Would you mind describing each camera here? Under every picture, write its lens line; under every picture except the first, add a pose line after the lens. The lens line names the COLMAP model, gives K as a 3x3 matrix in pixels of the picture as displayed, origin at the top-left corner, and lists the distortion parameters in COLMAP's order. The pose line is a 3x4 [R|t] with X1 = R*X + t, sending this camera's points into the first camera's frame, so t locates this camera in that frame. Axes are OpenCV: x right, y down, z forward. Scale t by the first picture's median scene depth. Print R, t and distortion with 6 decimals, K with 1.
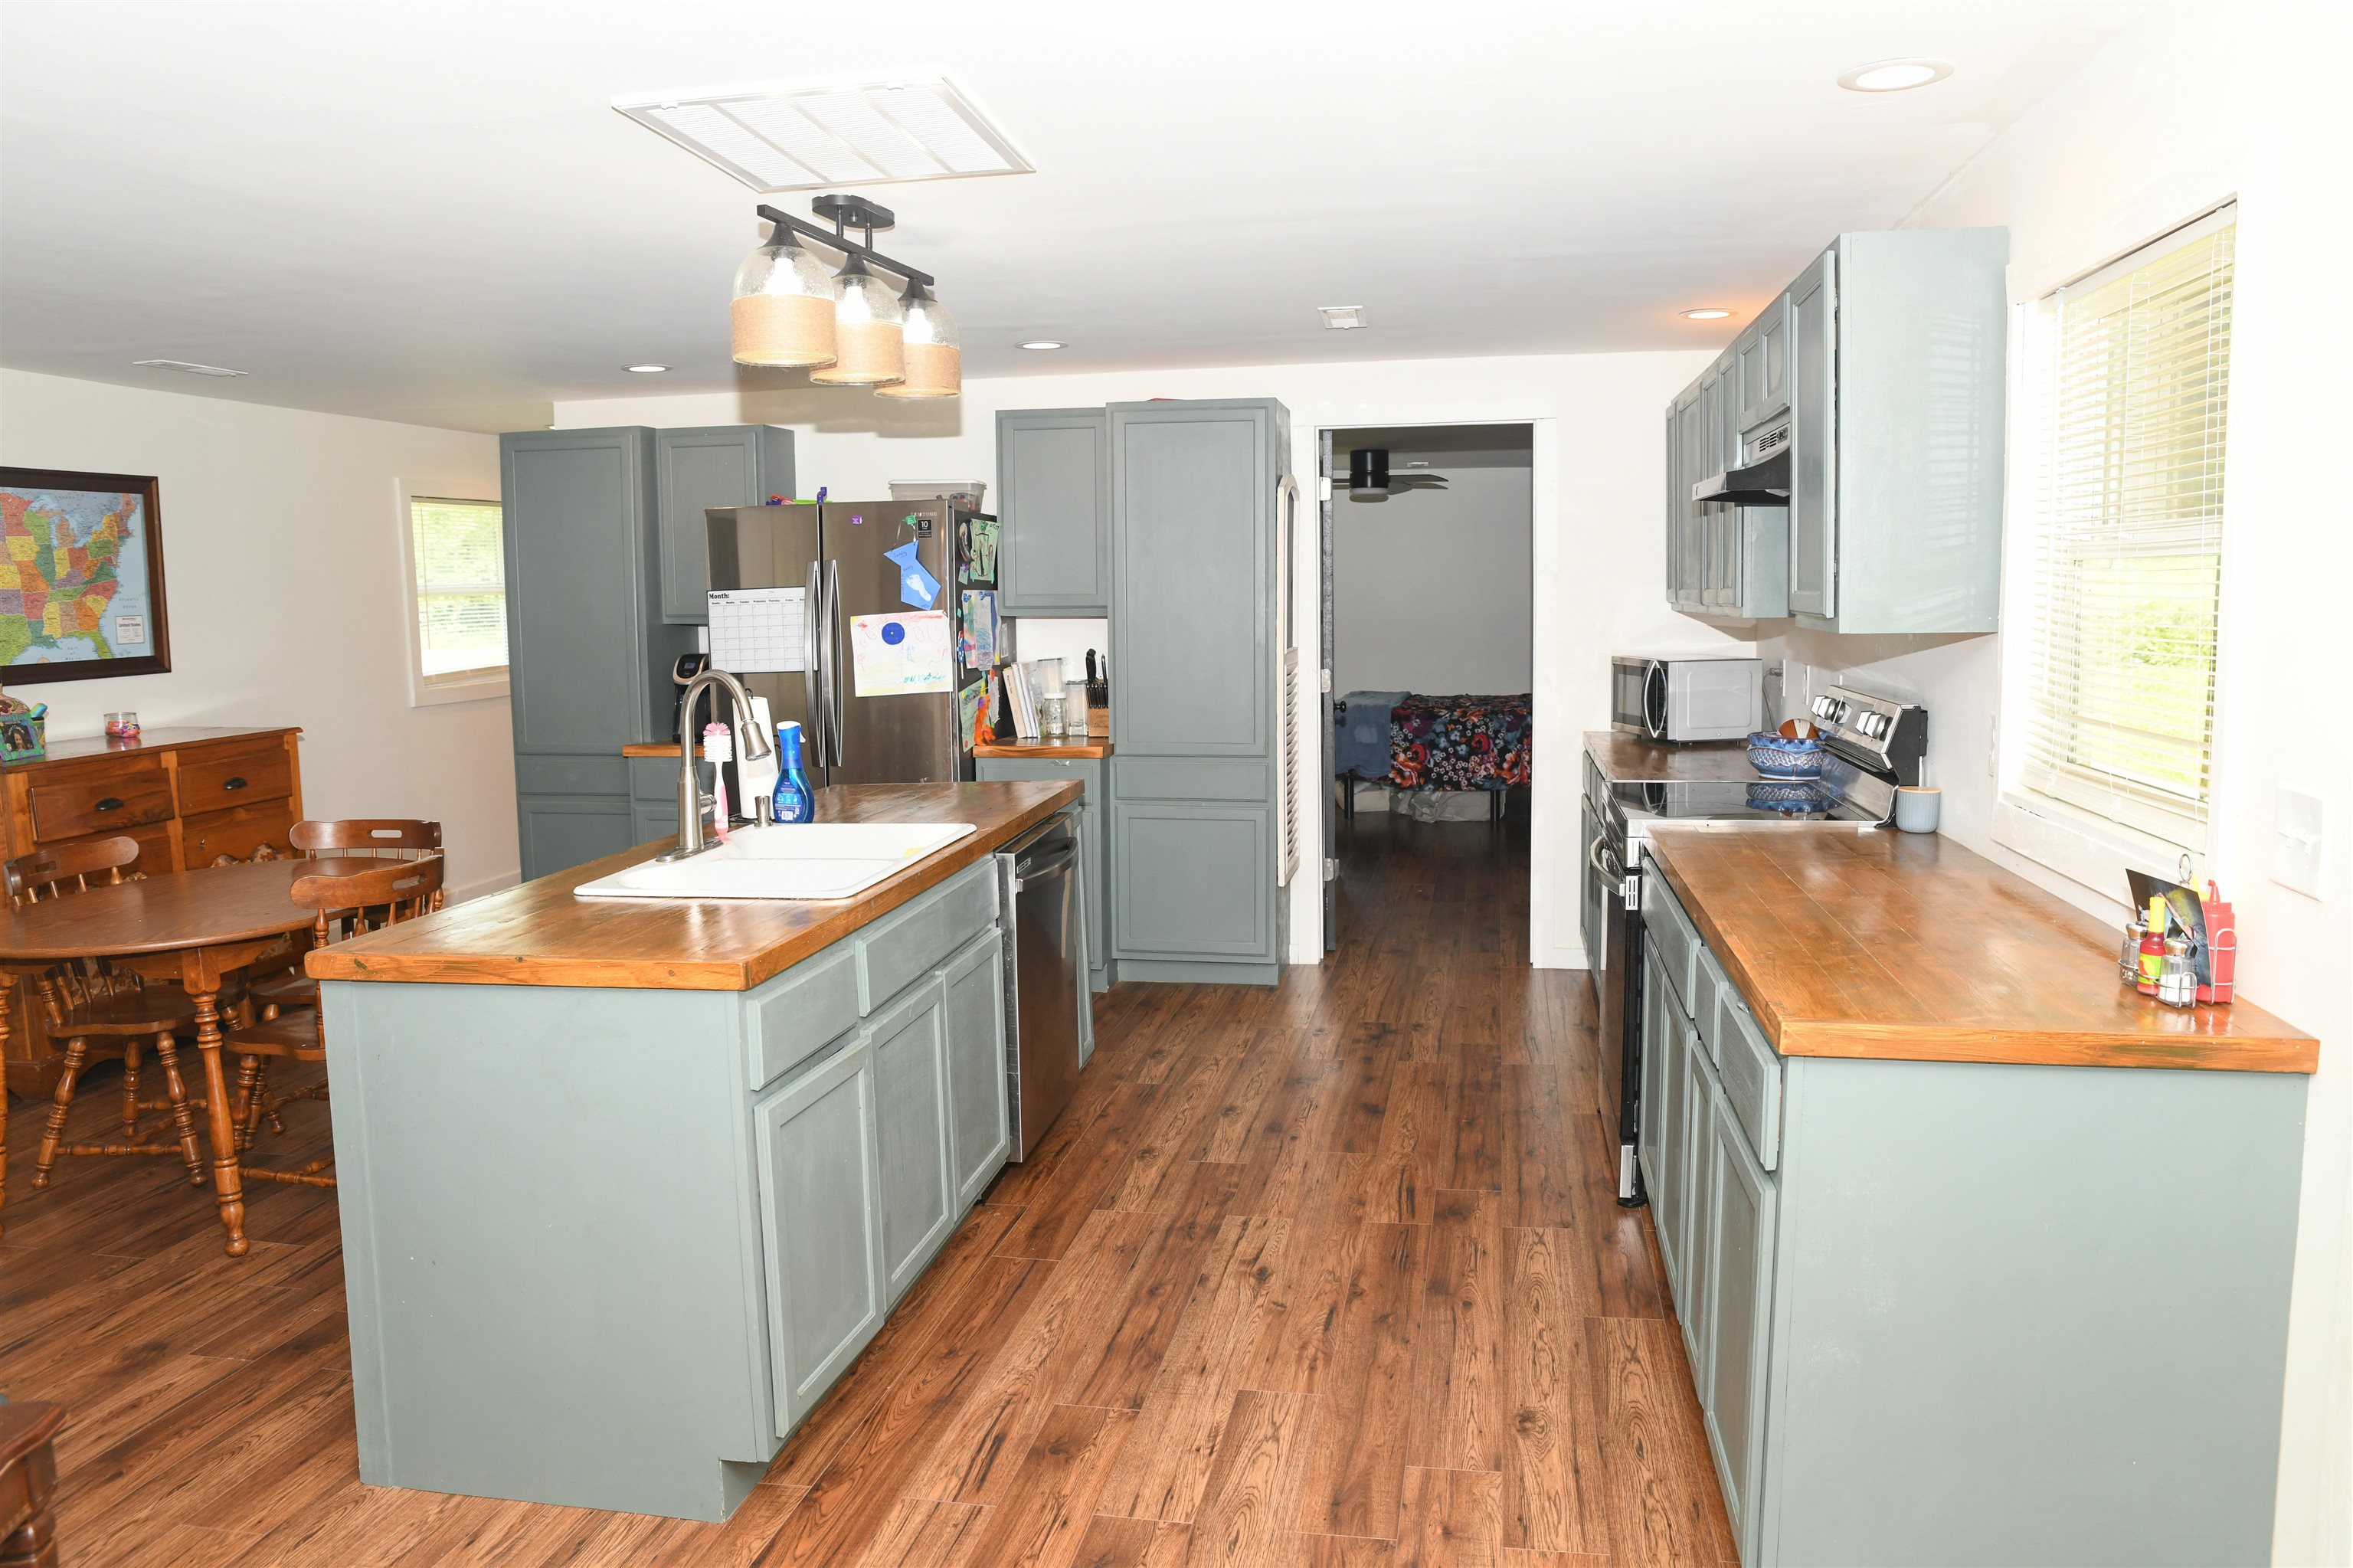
lens RADIAL K [[1592.1, 0, 1176.5], [0, 1592.1, 784.0], [0, 0, 1]] dist [-0.130289, 0.087228]
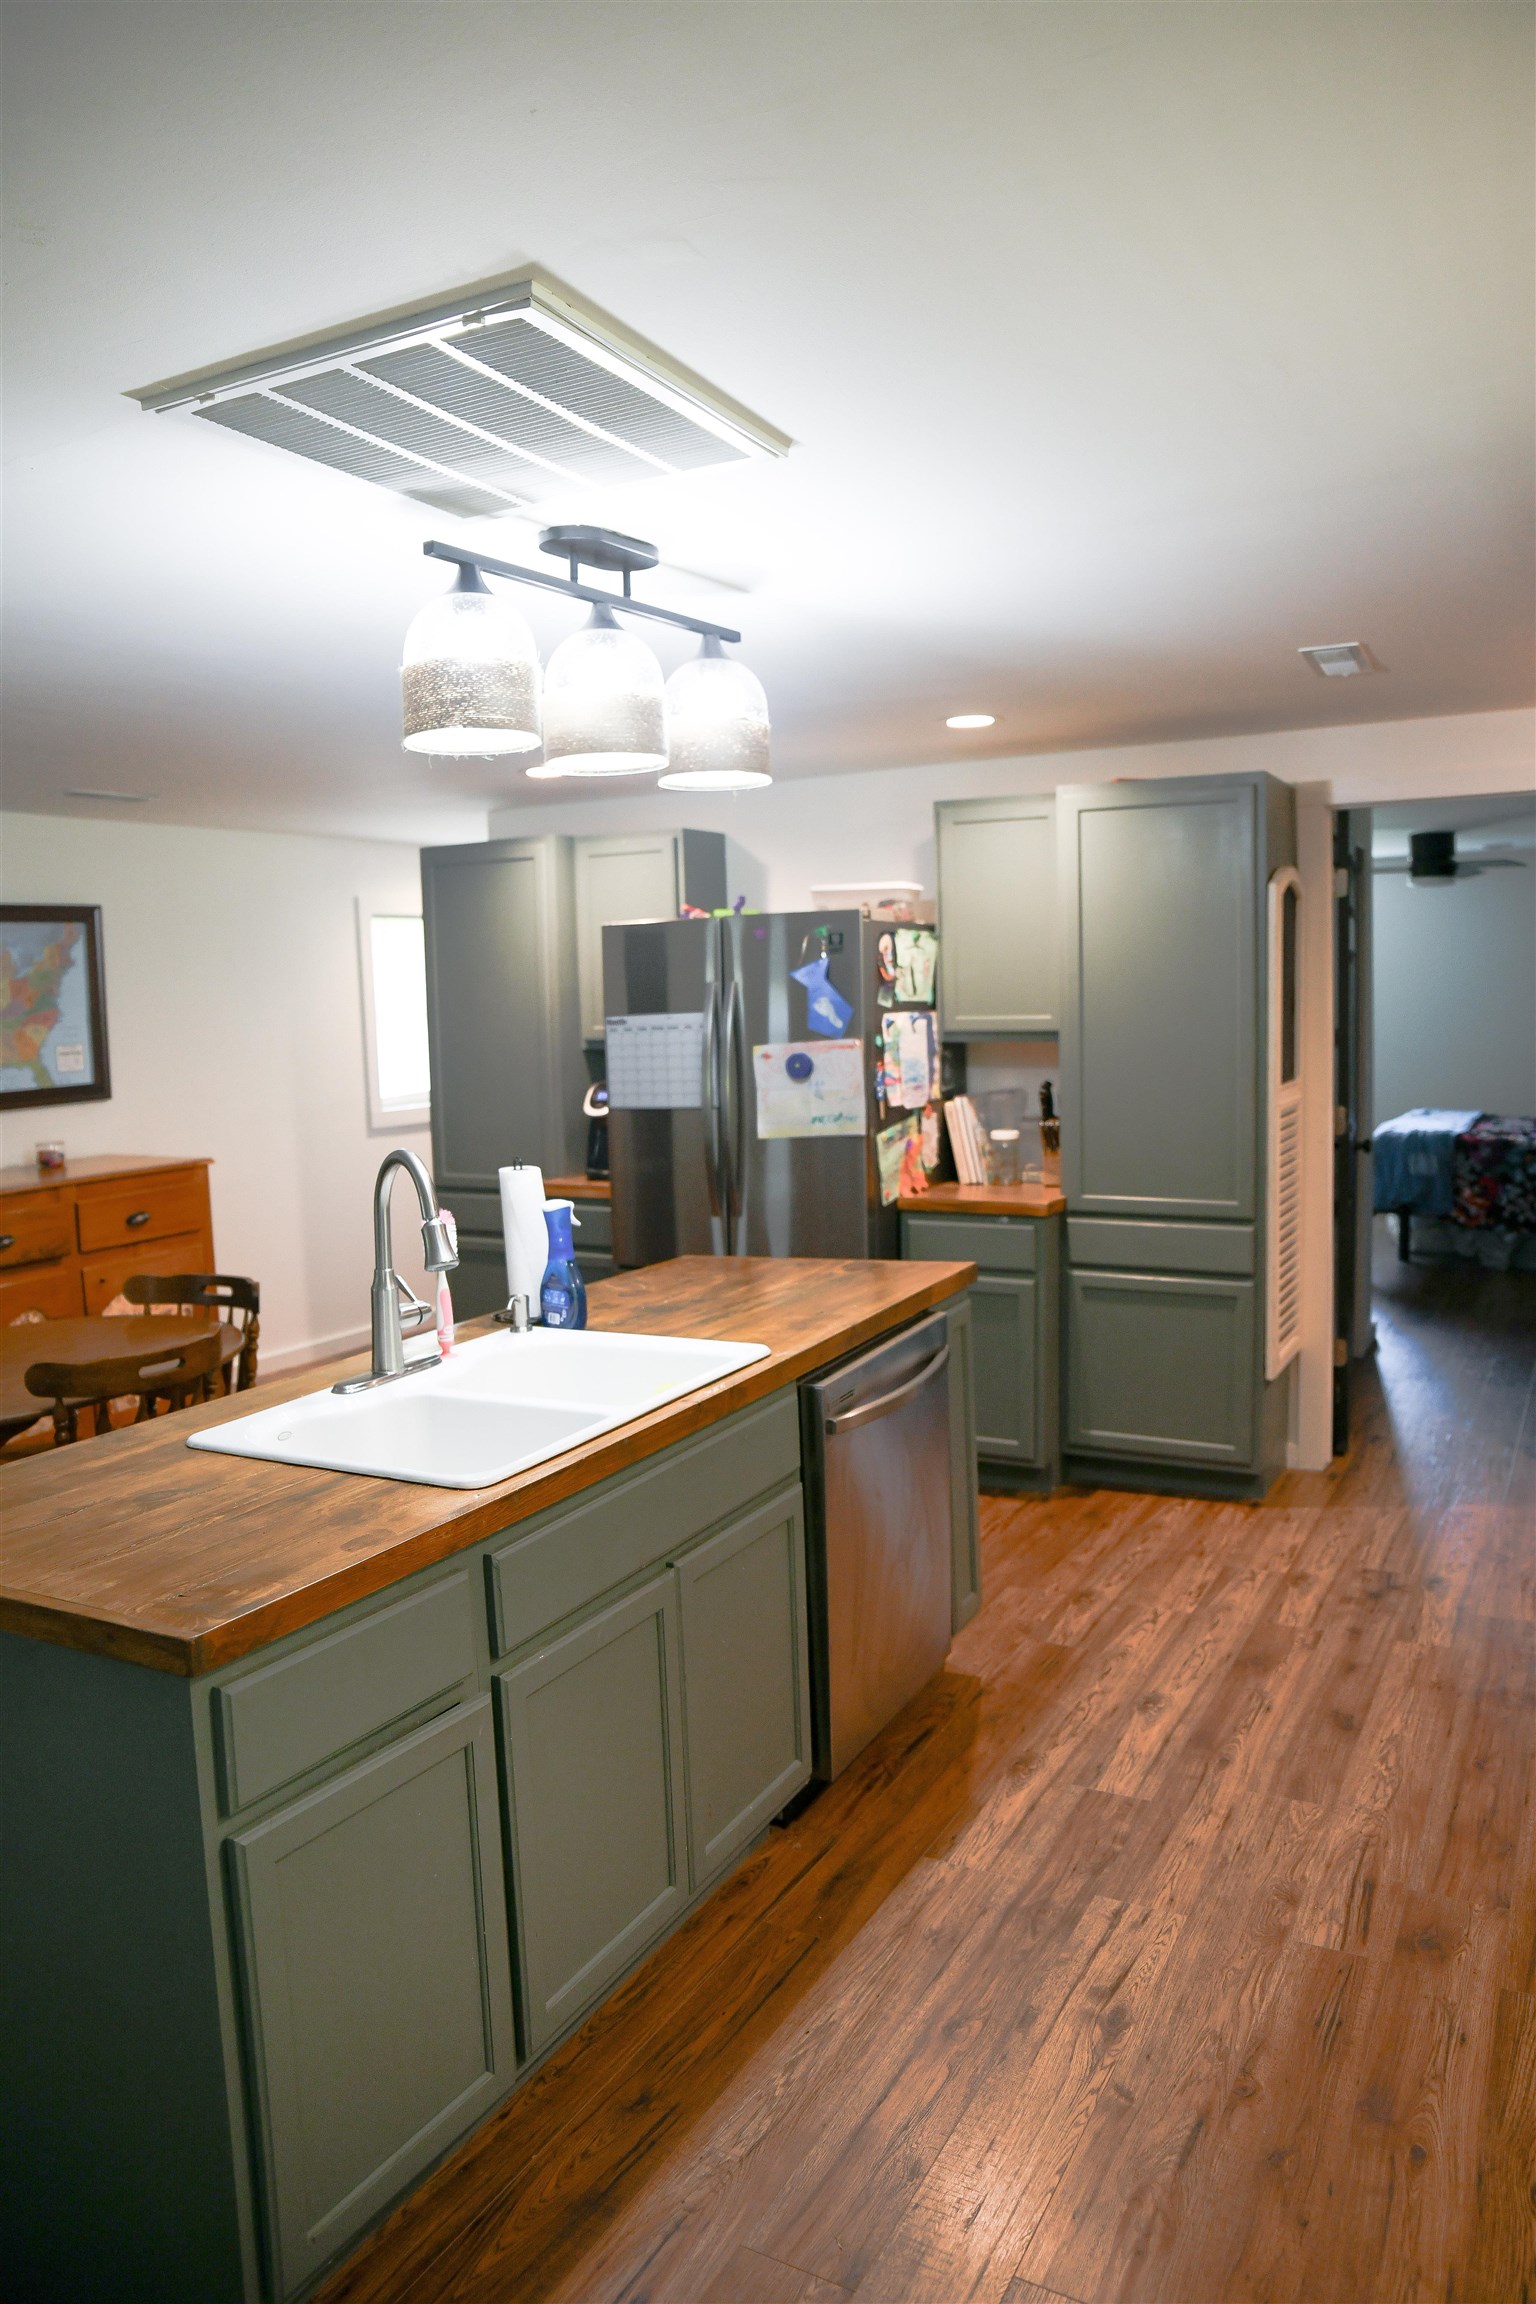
lens RADIAL K [[1558.9, 0, 768.0], [0, 1558.9, 1152.0], [0, 0, 1]] dist [-0.130289, 0.087228]
pose [[0.950850, 0.016186, -0.309229, 0.082079], [-0.020372, 0.999739, -0.010311, -0.048759], [0.308981, 0.016103, 0.950932, 0.239188]]
